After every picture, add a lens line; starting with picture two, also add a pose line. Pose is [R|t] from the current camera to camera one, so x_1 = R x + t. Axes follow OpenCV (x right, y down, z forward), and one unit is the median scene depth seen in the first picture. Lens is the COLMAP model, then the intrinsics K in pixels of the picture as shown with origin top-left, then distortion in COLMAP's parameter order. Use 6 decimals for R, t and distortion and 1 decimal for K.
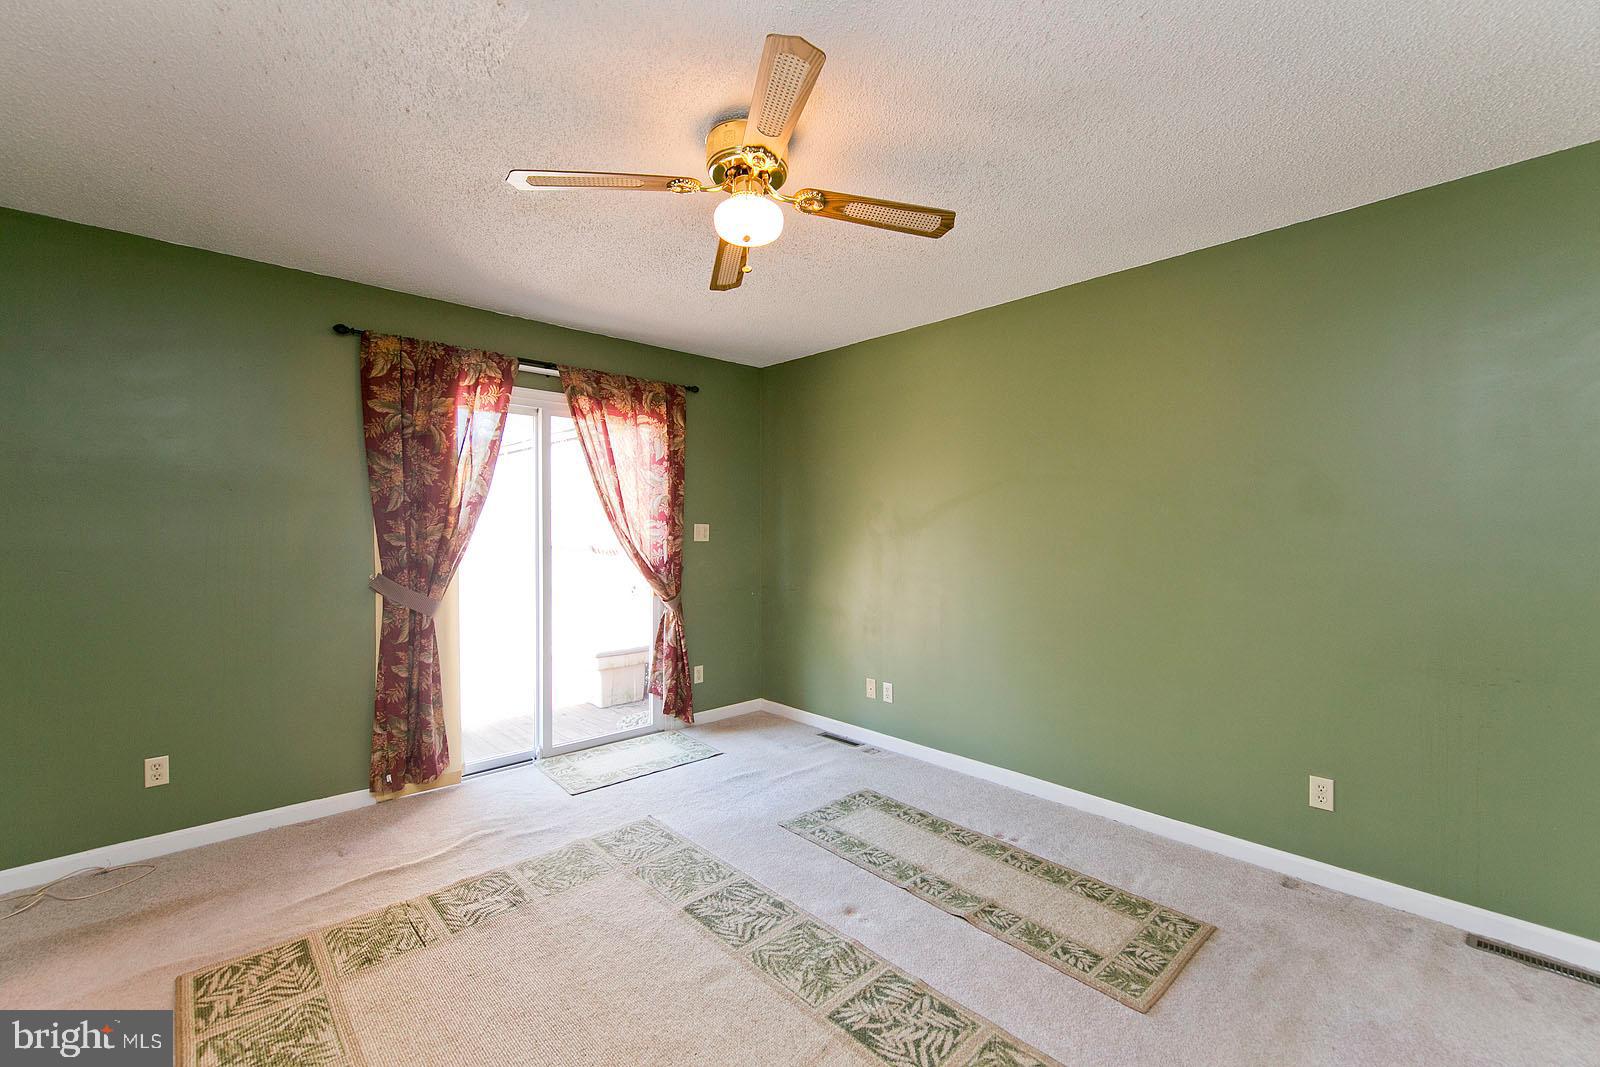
lens RADIAL K [[672.2, 0, 800.9], [0, 672.2, 531.5], [0, 0, 1]] dist [0.011741, -0.000273]
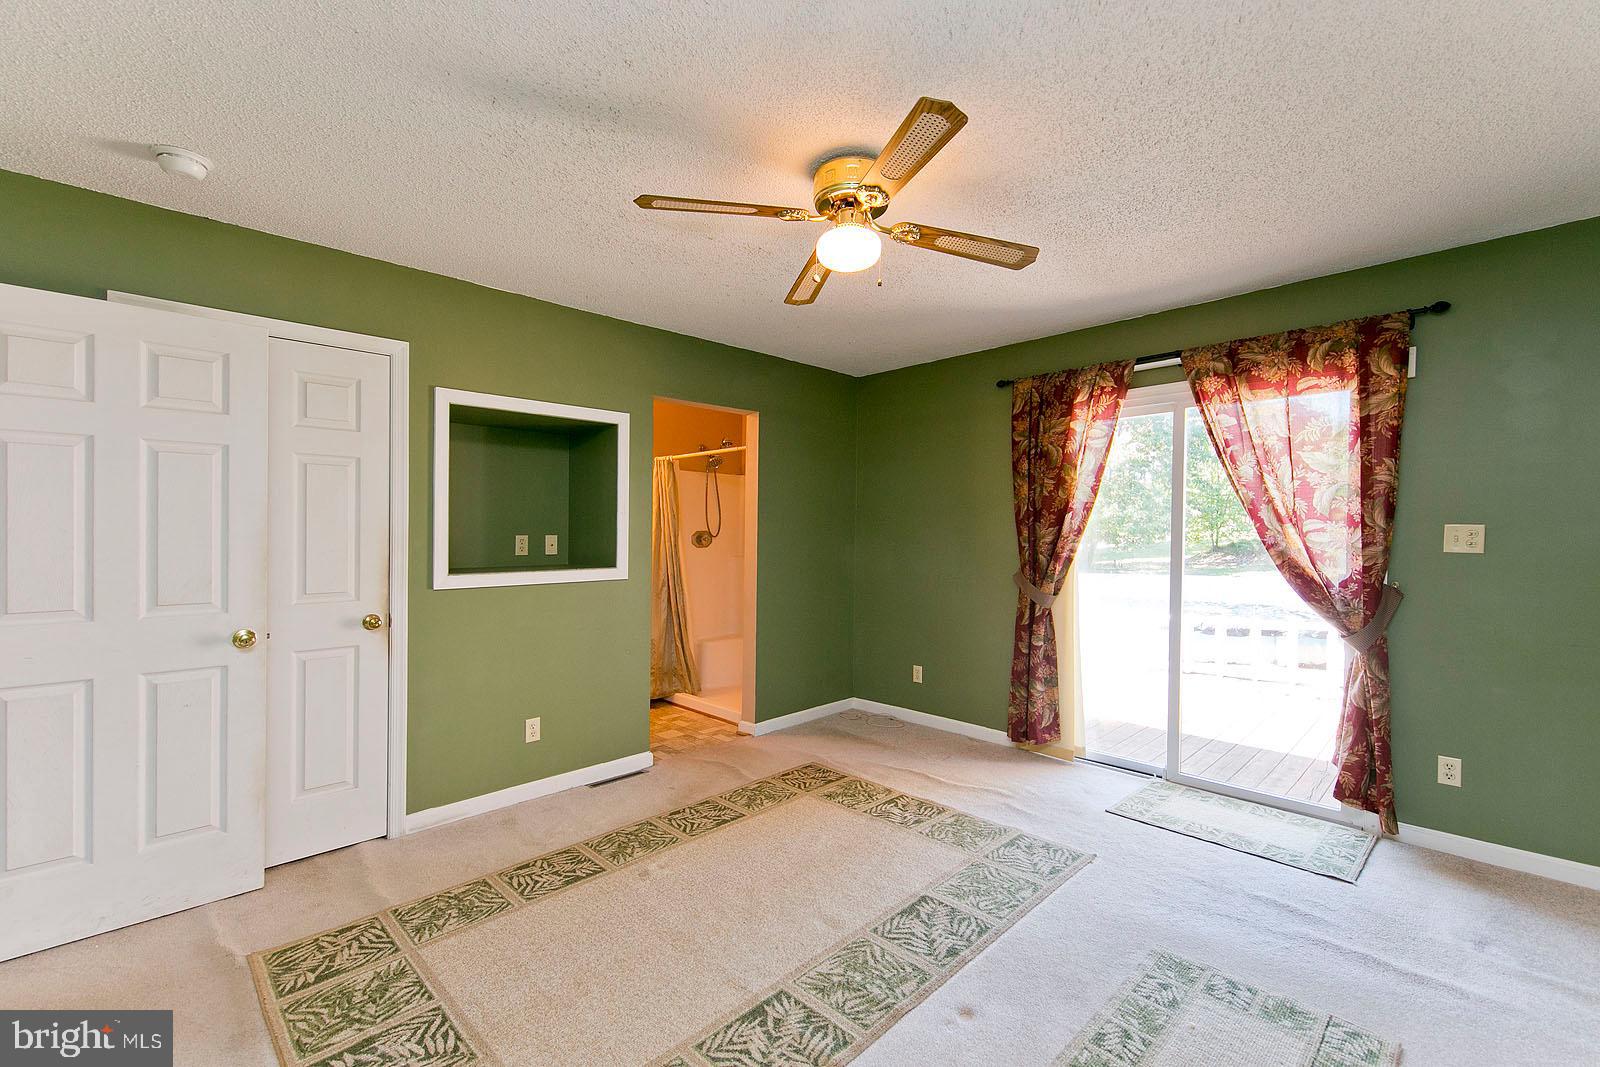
lens RADIAL K [[664.5, 0, 805.7], [0, 664.5, 528.9], [0, 0, 1]] dist [0.004029, -0.000033]
pose [[0.035200, -0.004523, -0.999370, 0.670345], [-0.002596, 0.999986, -0.004617, -0.004679], [0.999377, 0.002756, 0.035188, 0.609946]]
